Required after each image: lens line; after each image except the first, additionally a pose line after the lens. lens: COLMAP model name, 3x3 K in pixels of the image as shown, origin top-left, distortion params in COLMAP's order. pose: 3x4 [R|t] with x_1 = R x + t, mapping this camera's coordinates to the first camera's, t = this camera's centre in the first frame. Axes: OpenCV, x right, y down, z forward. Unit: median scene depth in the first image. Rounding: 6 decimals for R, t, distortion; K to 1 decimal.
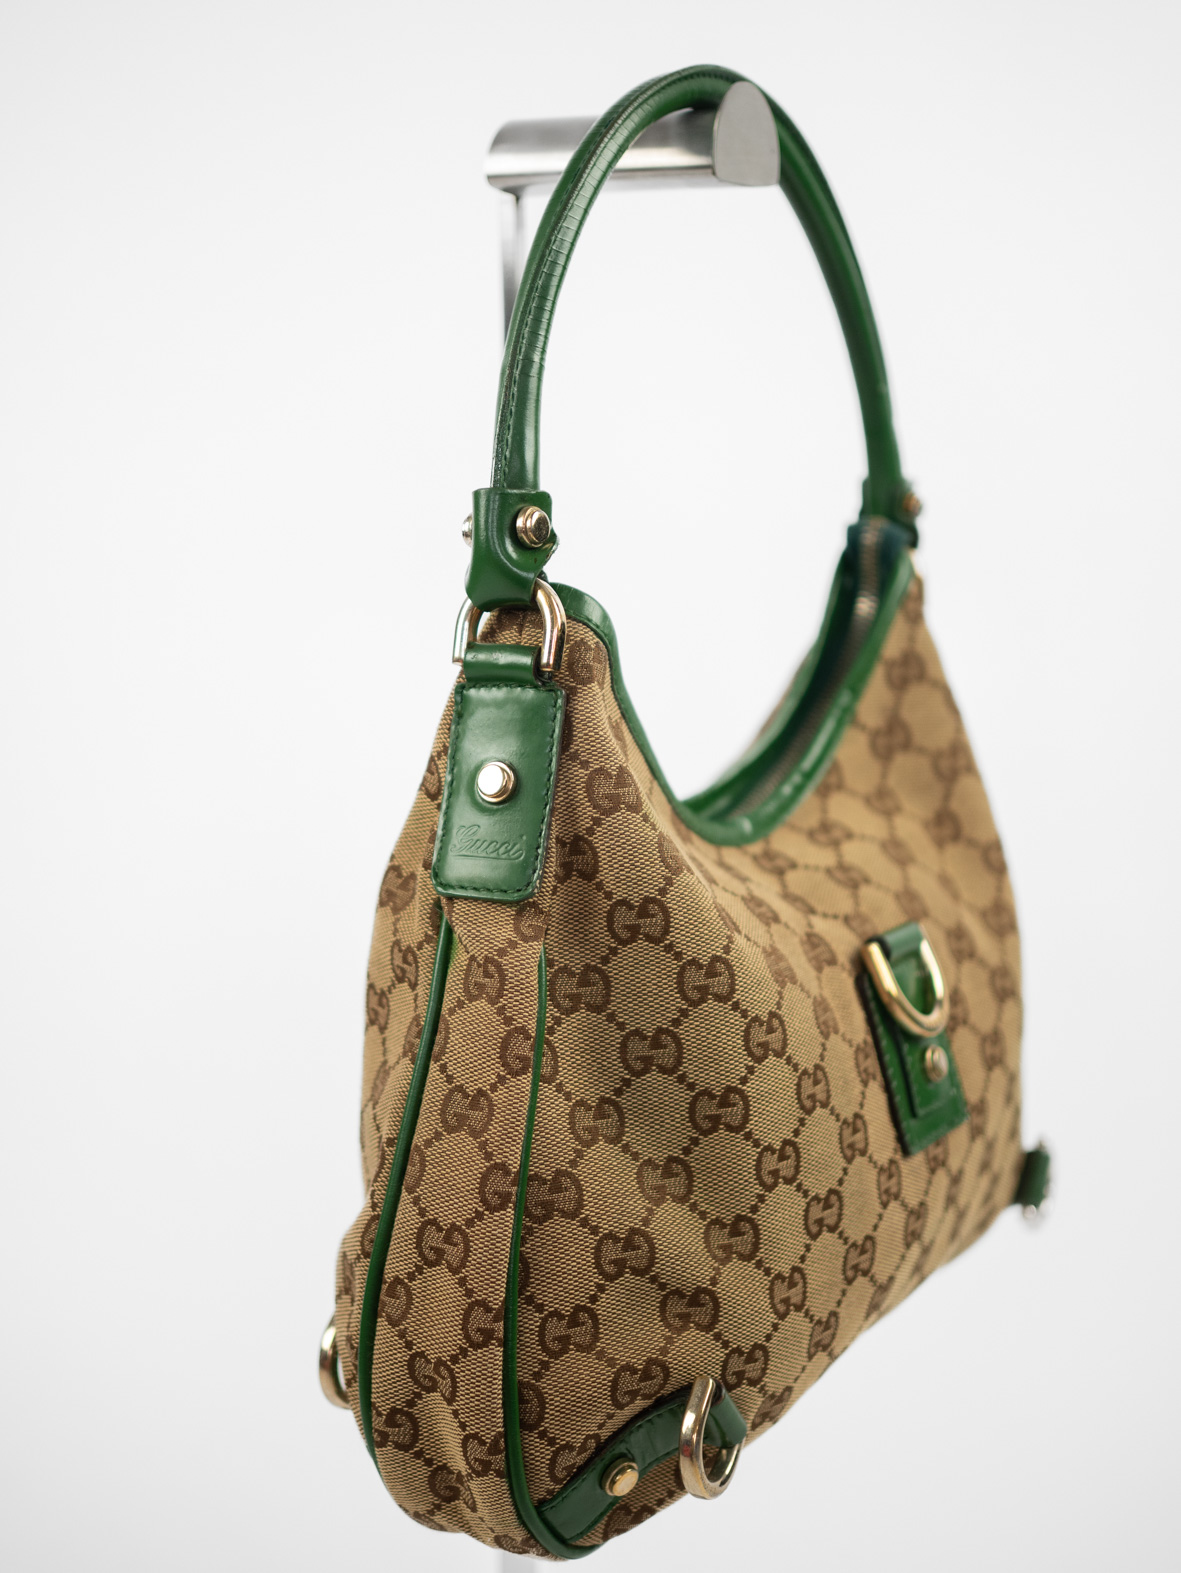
lens RADIAL K [[2296.3, 0, 590.5], [0, 2296.3, 786.5], [0, 0, 1]] dist [-0.145773, 0.001013]
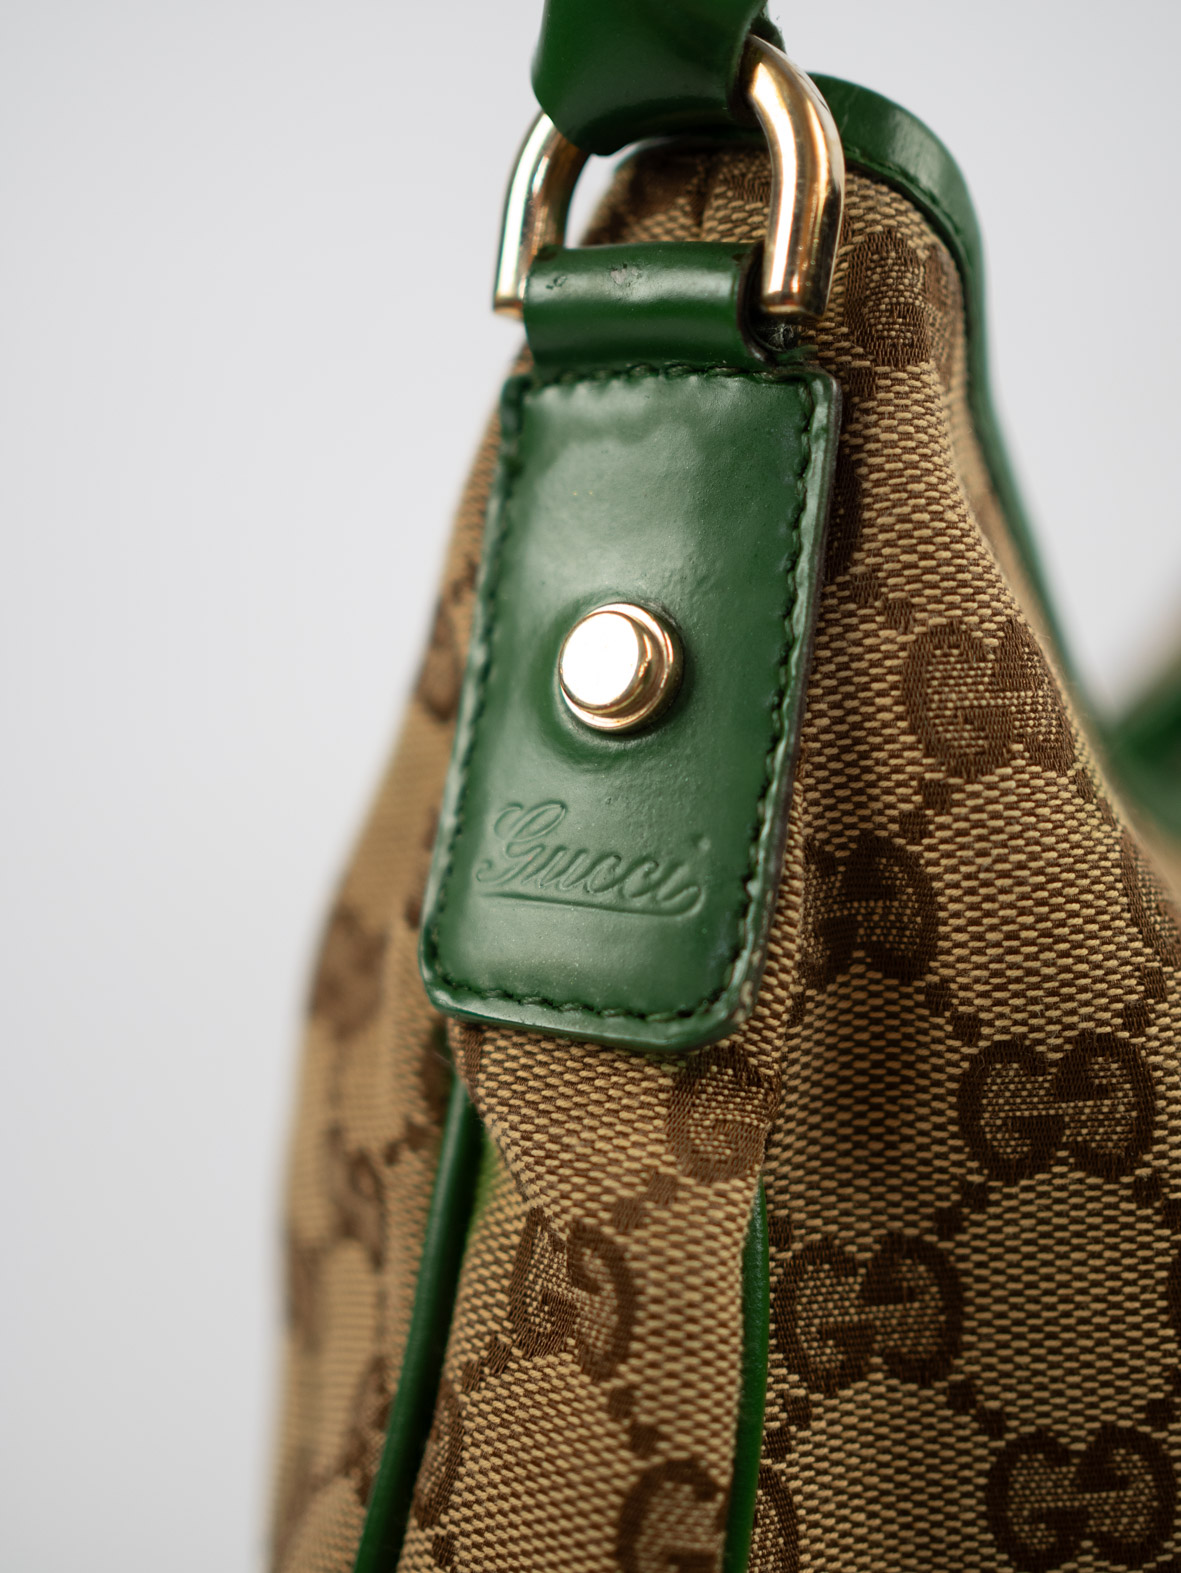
lens RADIAL K [[2296.3, 0, 590.5], [0, 2296.3, 786.5], [0, 0, 1]] dist [-0.145773, 0.001013]
pose [[0.996955, 0.012598, -0.076949, -0.020181], [-0.011056, 0.999730, 0.020428, 0.008111], [0.077186, -0.019515, 0.996826, 0.680133]]
